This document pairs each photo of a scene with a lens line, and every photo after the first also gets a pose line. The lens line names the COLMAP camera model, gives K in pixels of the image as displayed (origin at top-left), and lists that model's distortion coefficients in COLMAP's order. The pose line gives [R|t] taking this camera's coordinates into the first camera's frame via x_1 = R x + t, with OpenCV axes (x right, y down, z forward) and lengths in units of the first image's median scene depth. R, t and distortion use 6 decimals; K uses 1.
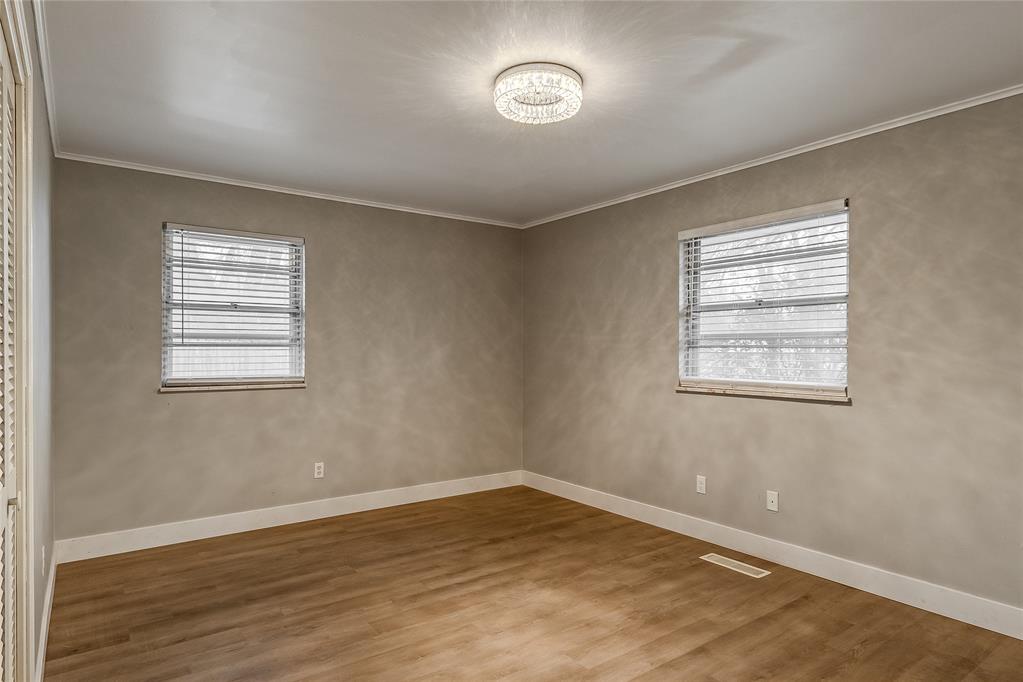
lens RADIAL K [[582.5, 0, 512.1], [0, 582.5, 349.4], [0, 0, 1]] dist [0.004704, 0.001275]
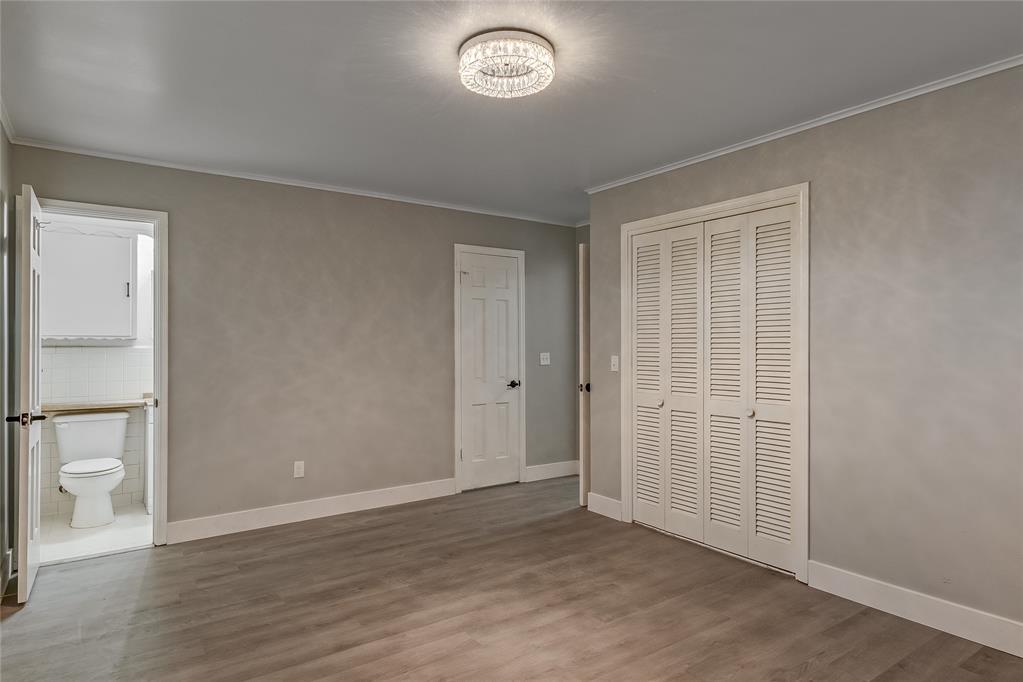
lens RADIAL K [[582.5, 0, 511.5], [0, 582.5, 342.8], [0, 0, 1]] dist [0.004704, 0.001275]
pose [[-0.999756, -0.000667, 0.022098, 0.016216], [-0.000843, 0.999968, -0.007977, 0.007024], [-0.022092, -0.007994, -0.999724, 1.977197]]
